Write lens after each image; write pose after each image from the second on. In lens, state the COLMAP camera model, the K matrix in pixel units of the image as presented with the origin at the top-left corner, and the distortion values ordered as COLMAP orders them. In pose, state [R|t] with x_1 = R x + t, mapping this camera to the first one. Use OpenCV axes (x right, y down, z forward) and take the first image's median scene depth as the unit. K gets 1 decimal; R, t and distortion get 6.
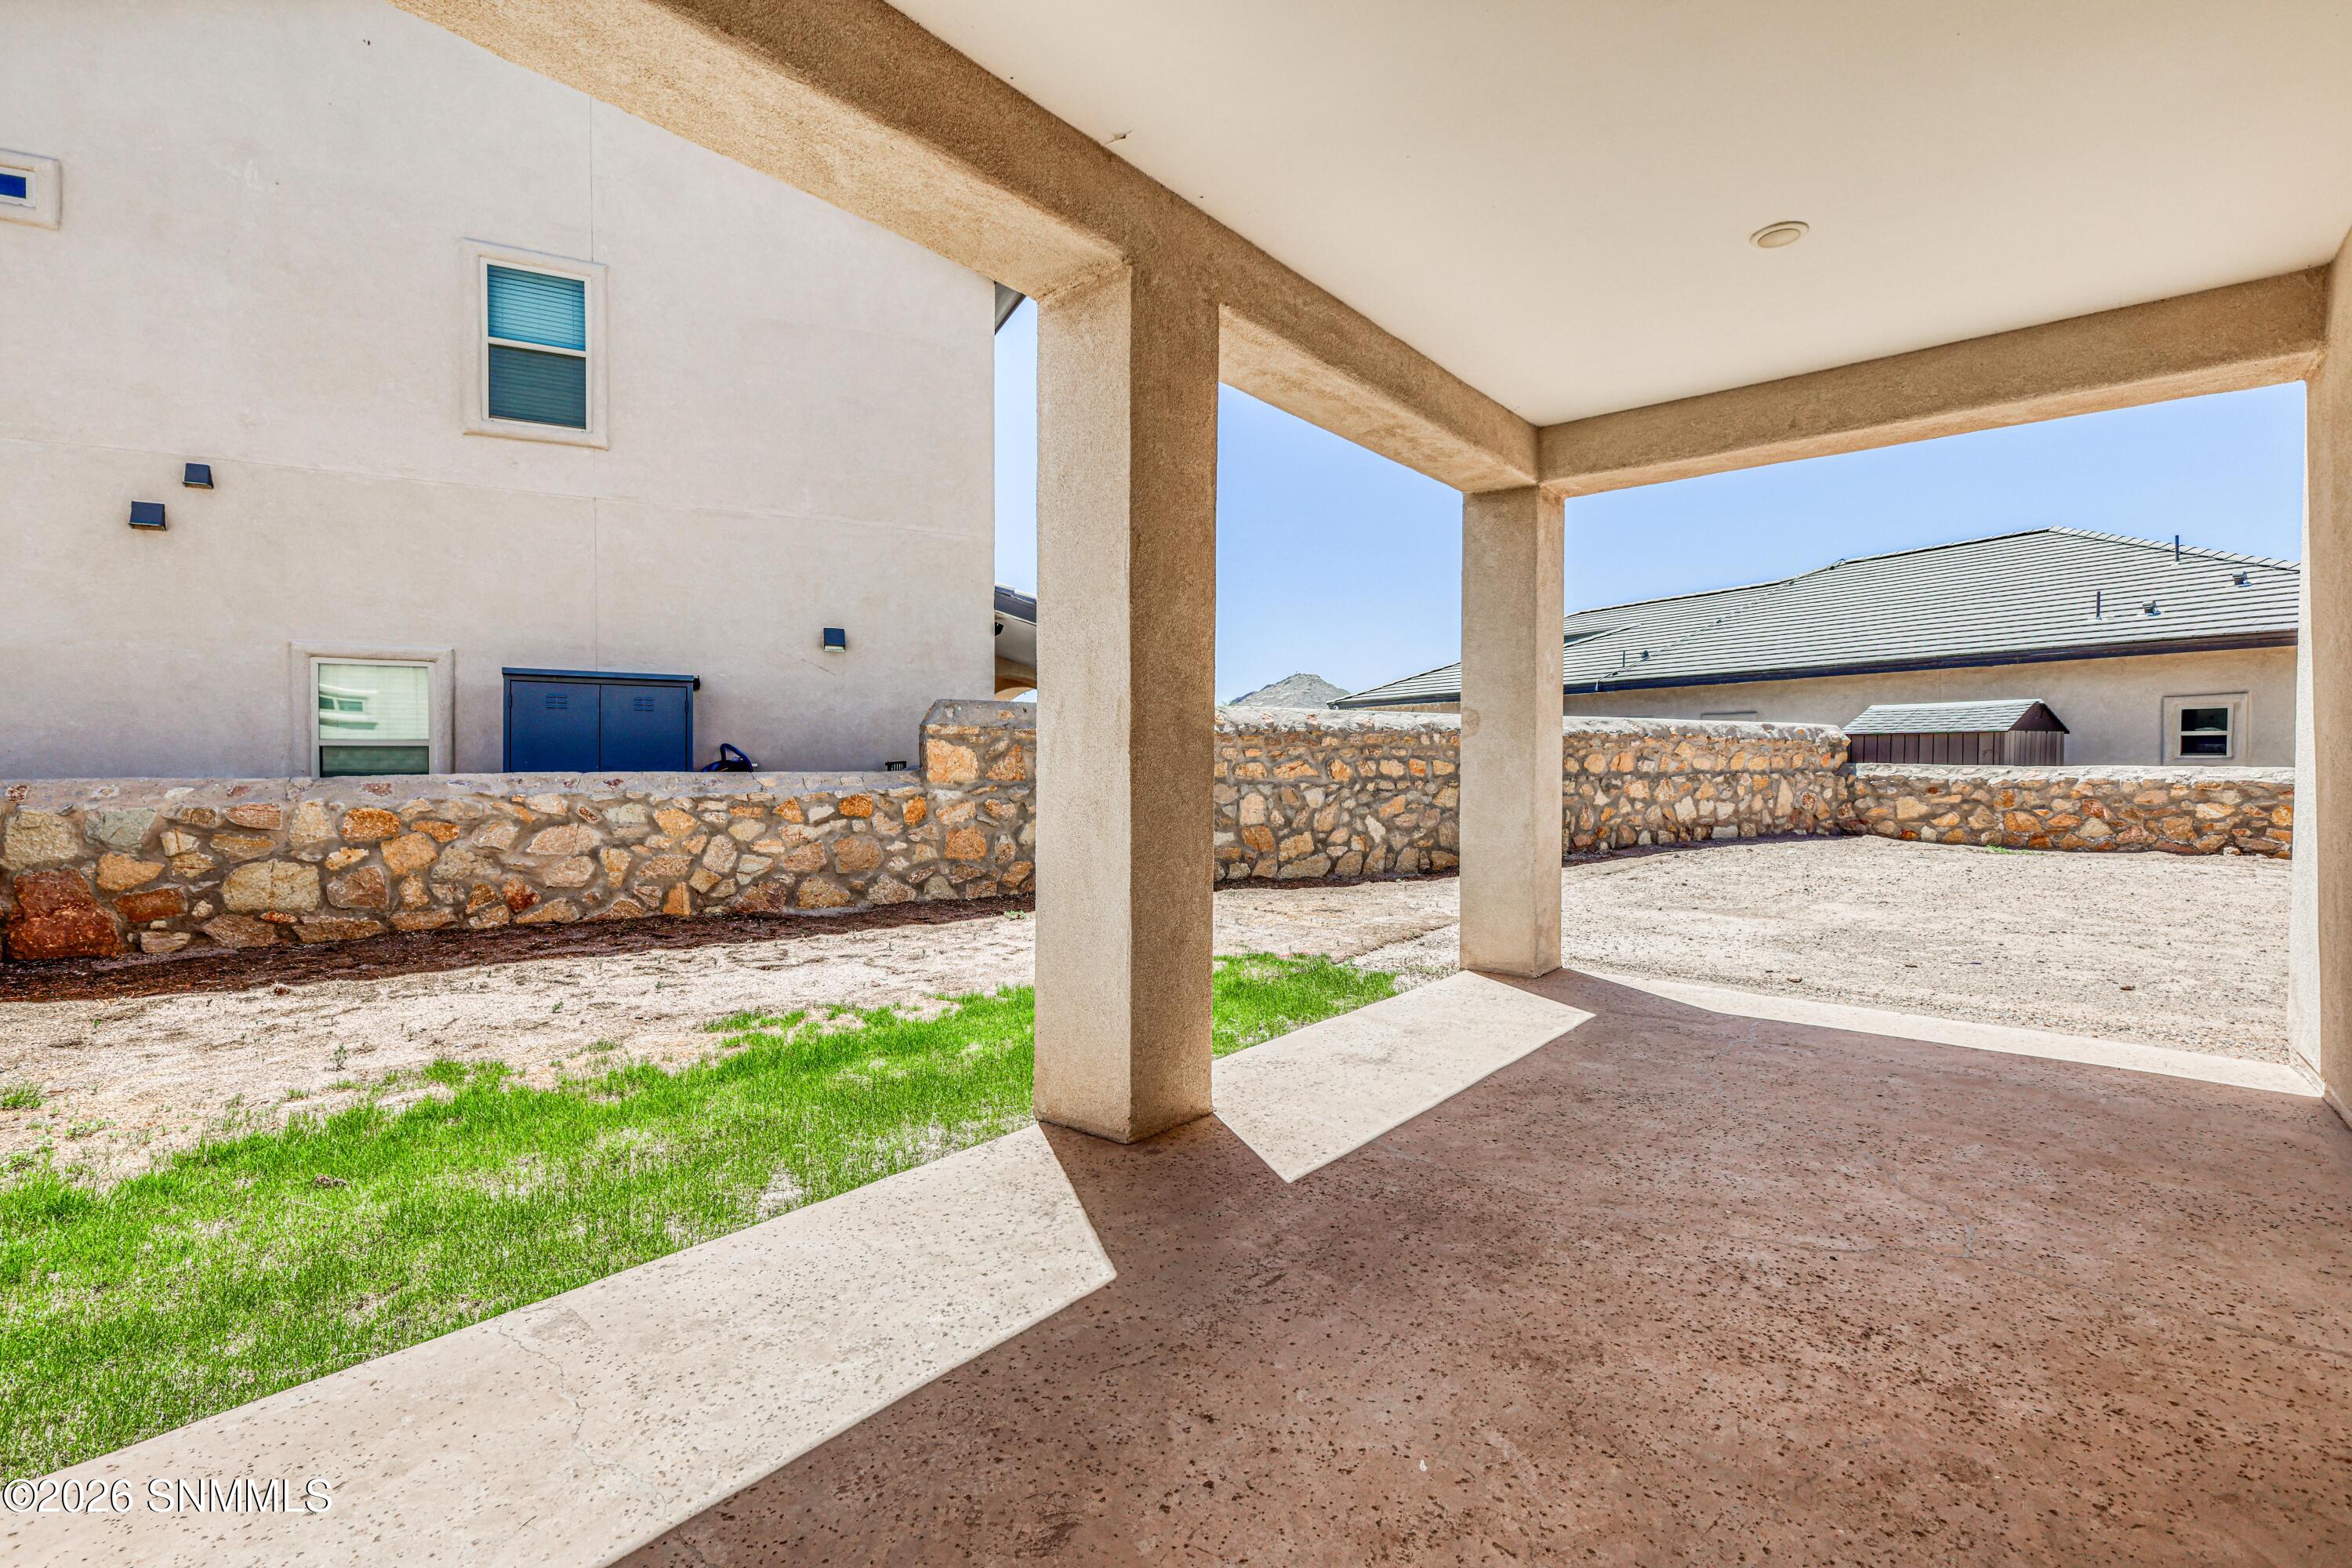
lens RADIAL K [[1035.9, 0, 1172.9], [0, 1035.9, 781.8], [0, 0, 1]] dist [0.004615, 0.000235]
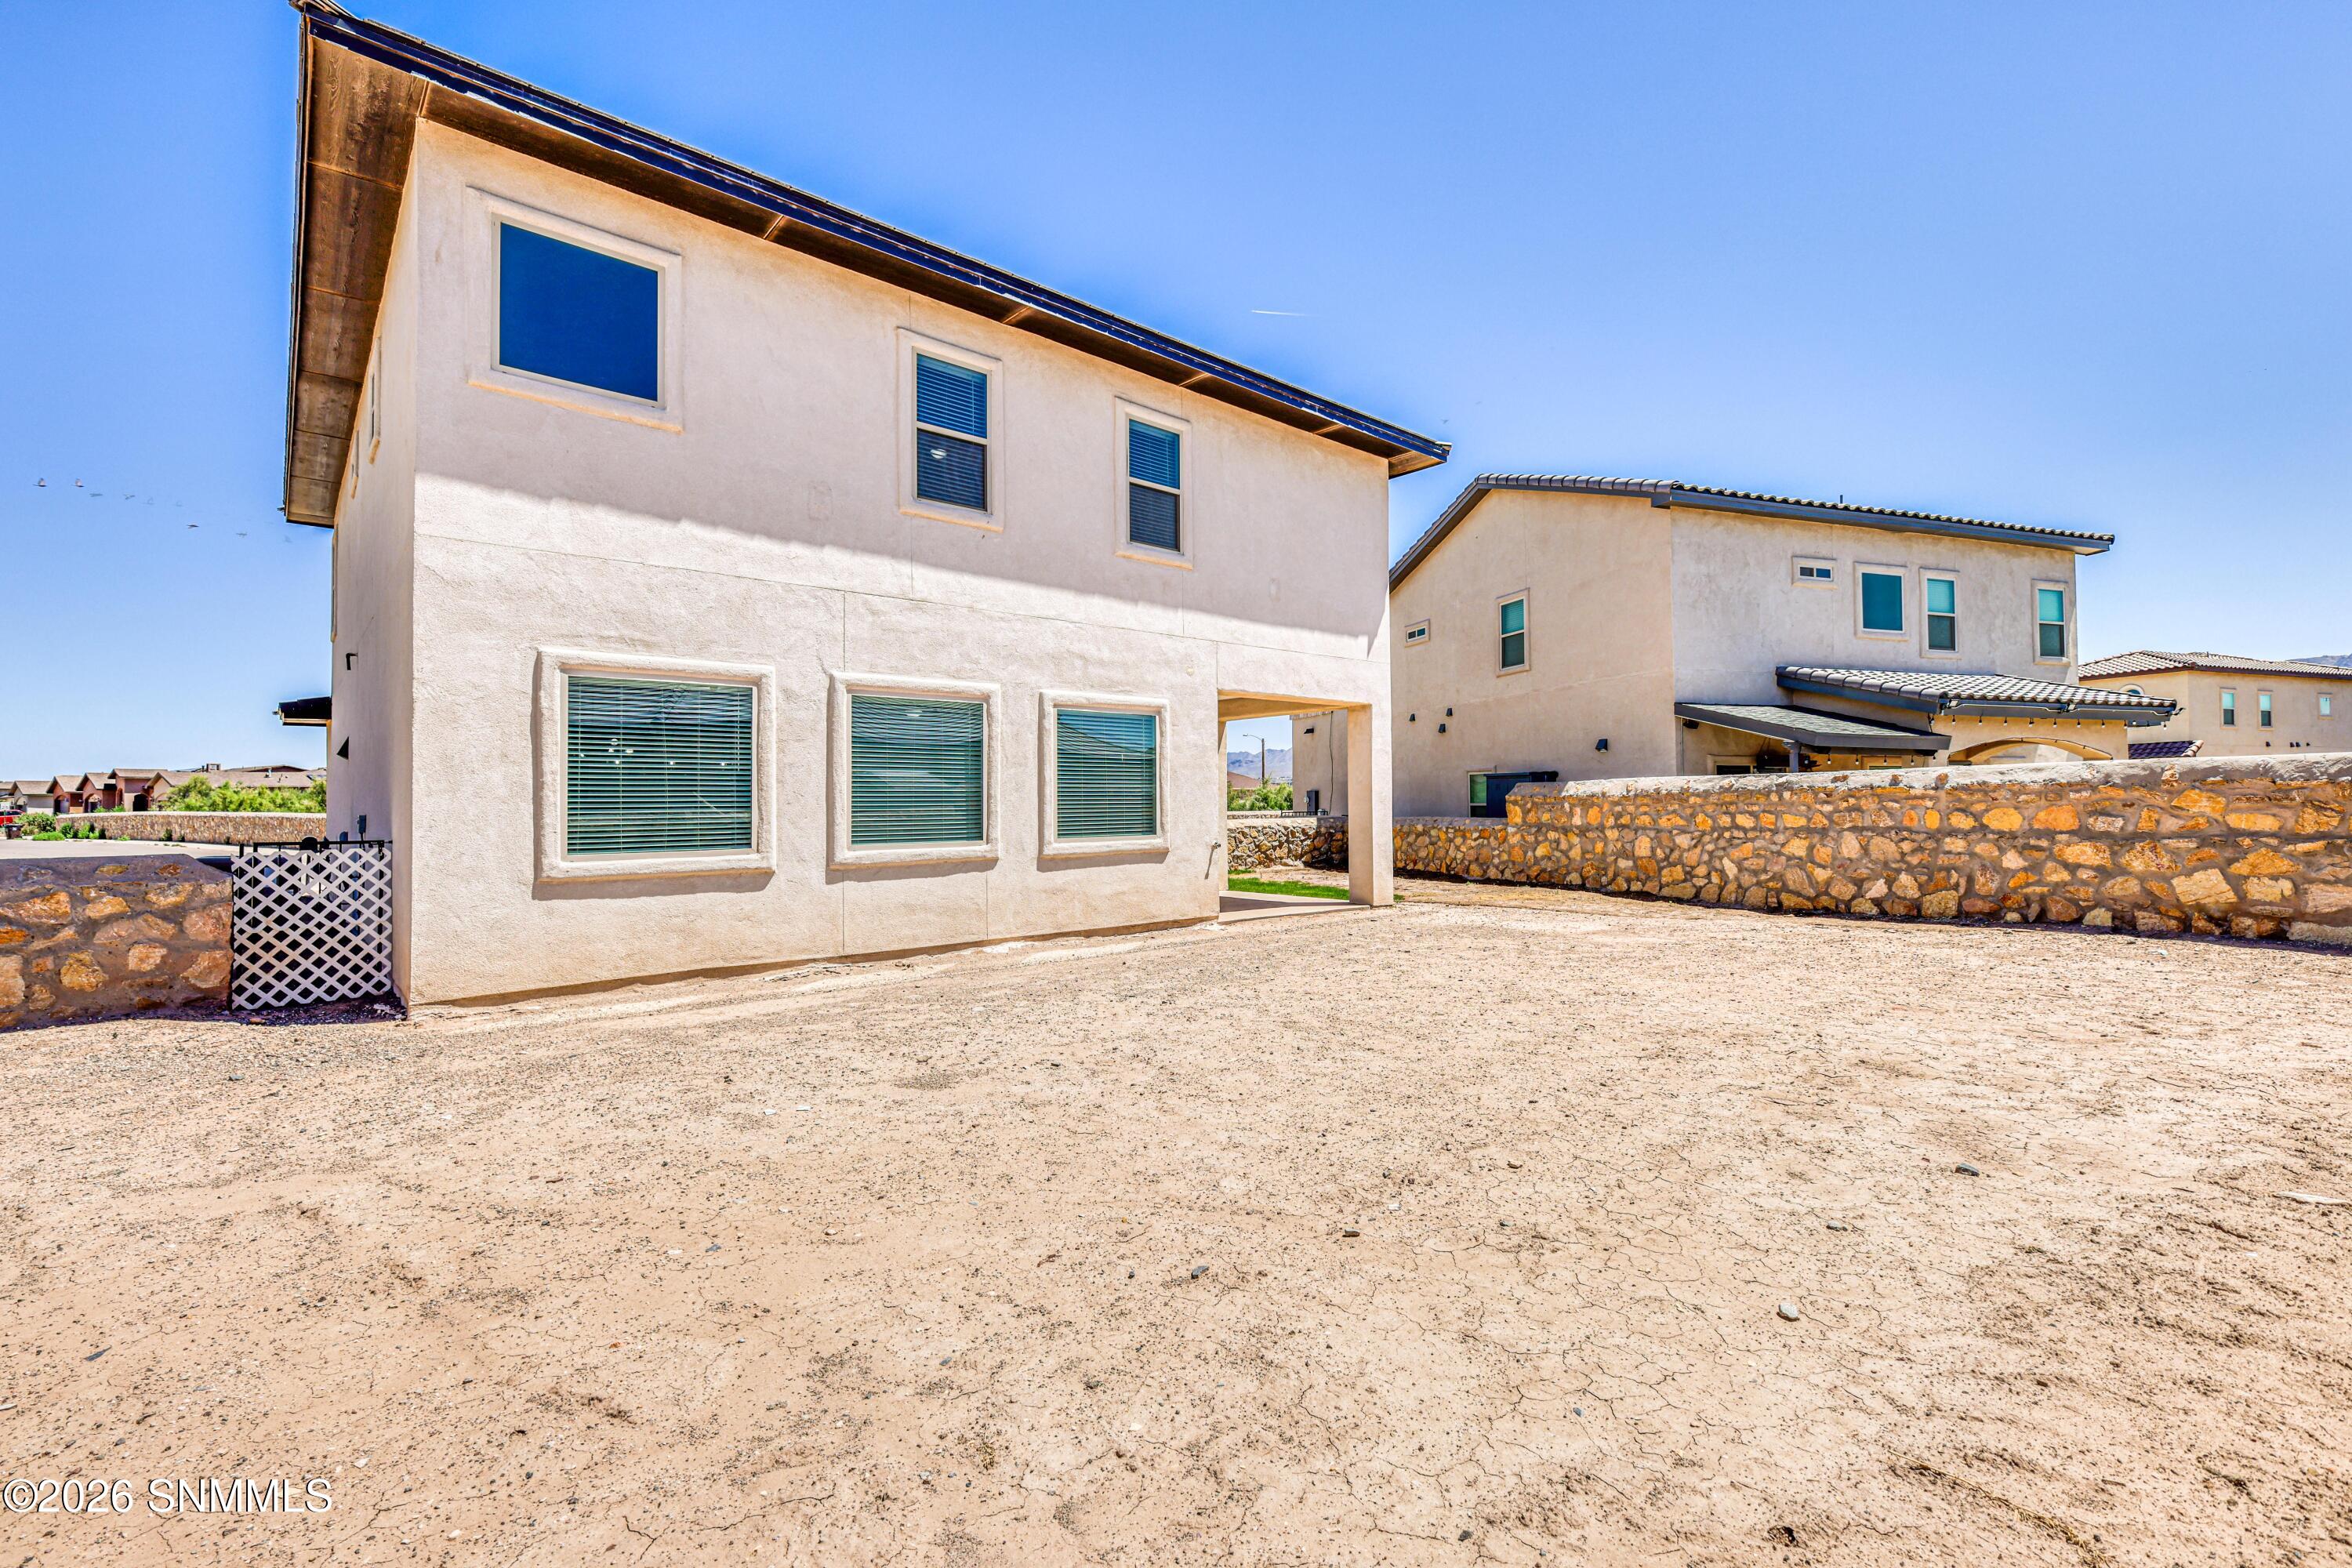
lens RADIAL K [[1035.9, 0, 1199.8], [0, 1035.9, 787.7], [0, 0, 1]] dist [0.004615, 0.000235]
pose [[-0.120993, -0.013000, -0.992568, 1.601489], [-0.004927, 0.999910, -0.012496, -0.035509], [0.992641, 0.003378, -0.121046, 0.527629]]
